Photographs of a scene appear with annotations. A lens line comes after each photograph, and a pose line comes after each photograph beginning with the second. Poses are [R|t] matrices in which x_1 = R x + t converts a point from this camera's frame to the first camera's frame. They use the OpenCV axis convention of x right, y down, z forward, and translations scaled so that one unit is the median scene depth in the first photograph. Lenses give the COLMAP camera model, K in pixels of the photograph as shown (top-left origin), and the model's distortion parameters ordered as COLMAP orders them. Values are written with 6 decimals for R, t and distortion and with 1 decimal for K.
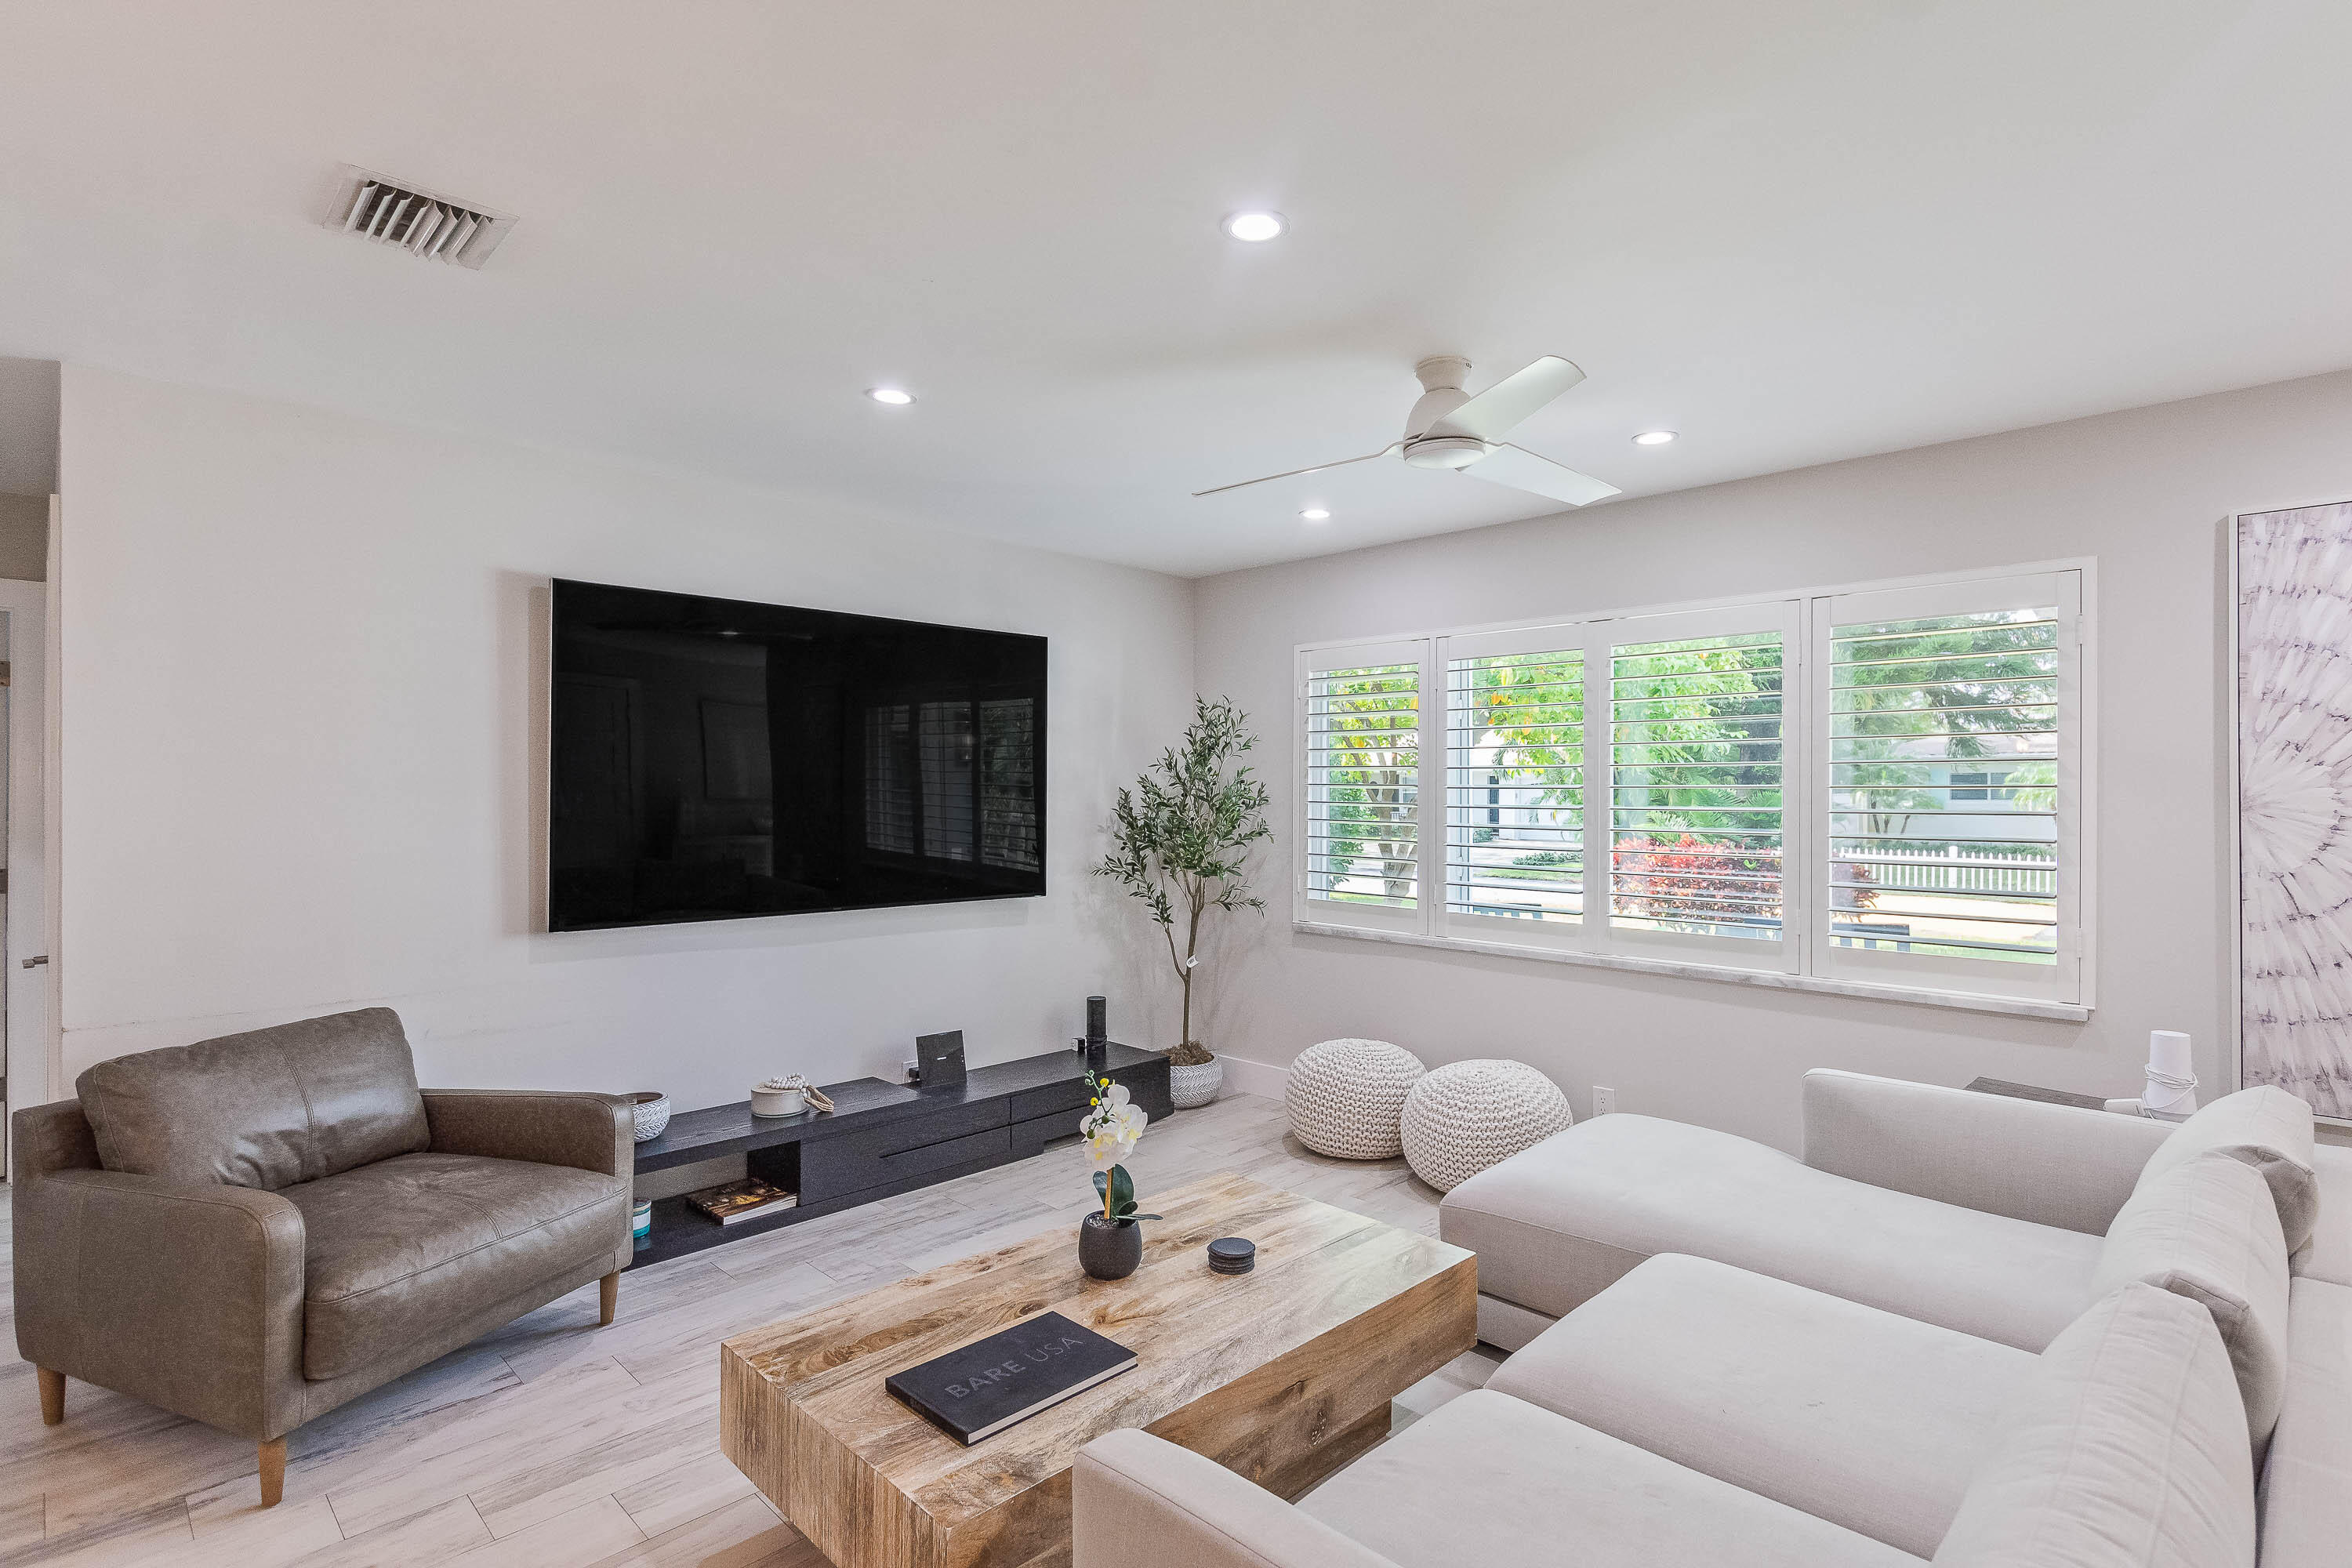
lens RADIAL K [[1107.3, 0, 1176.0], [0, 1107.3, 784.0], [0, 0, 1]] dist [-0.000069, 0.000070]
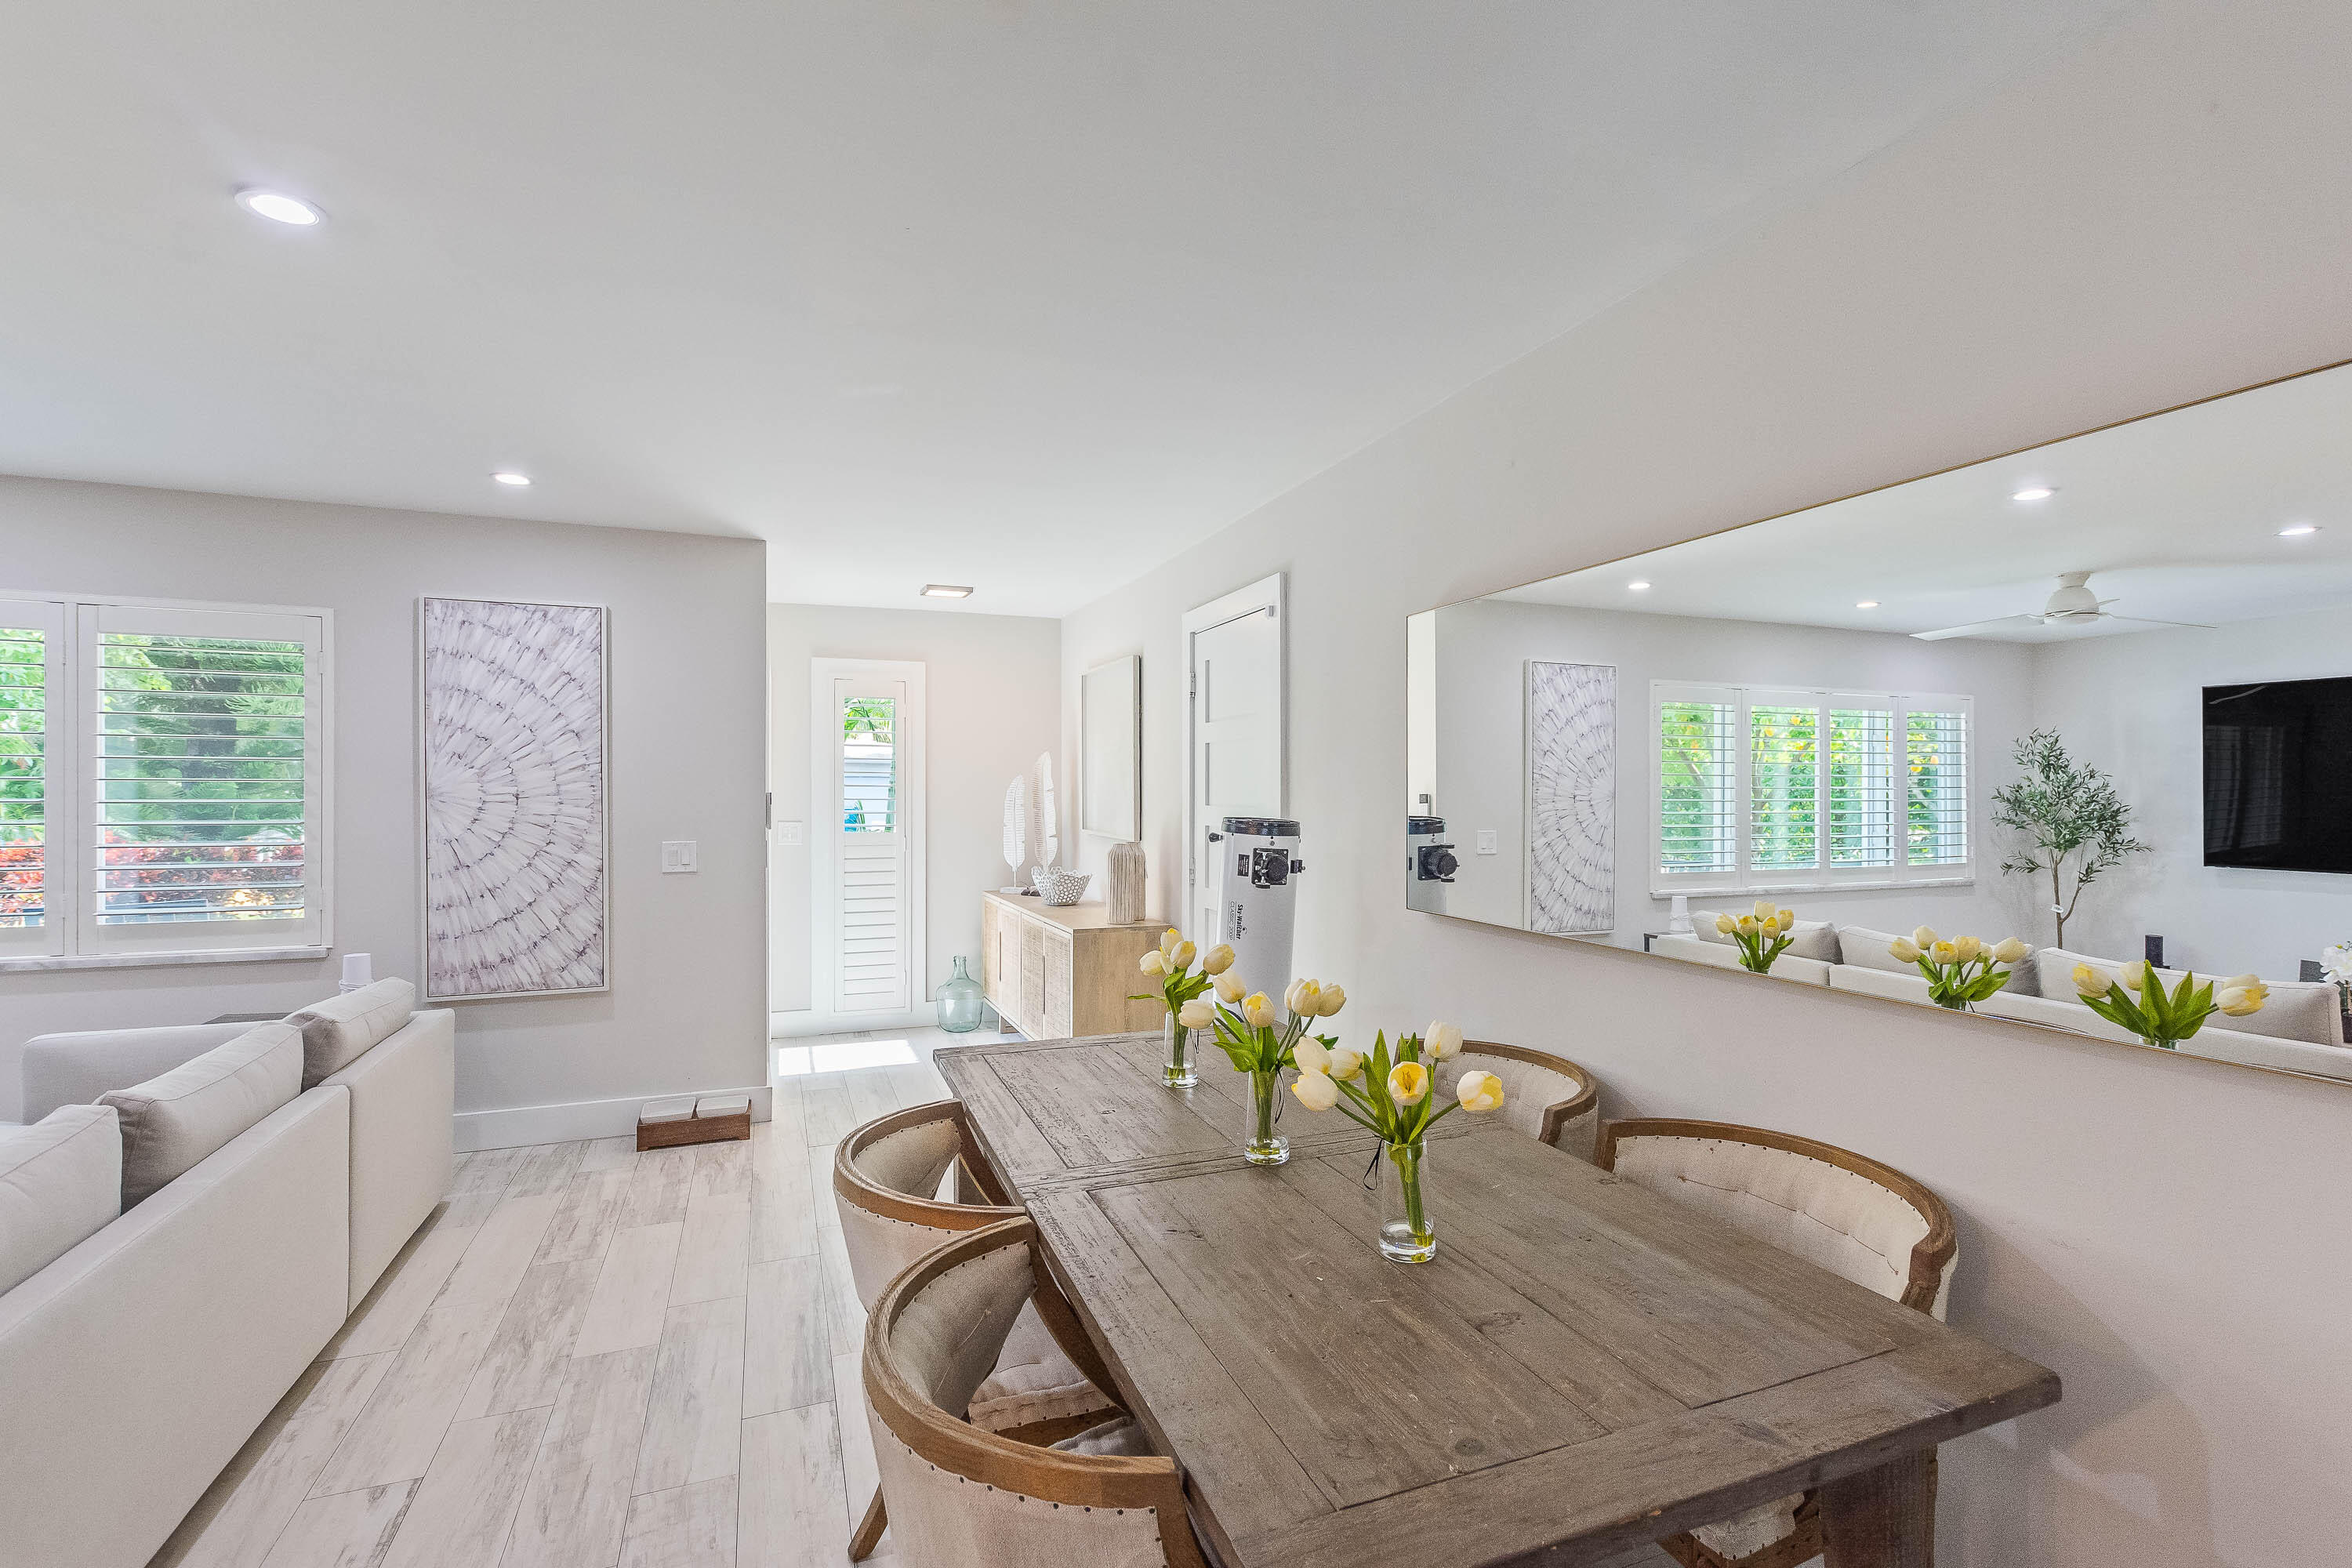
lens RADIAL K [[1035.7, 0, 1173.0], [0, 1035.7, 794.5], [0, 0, 1]] dist [-0.000593, -0.000198]
pose [[0.397799, -0.001230, 0.917472, 0.091820], [-0.009756, 0.999937, 0.005570, 0.001804], [-0.917421, -0.011167, 0.397762, -0.467339]]
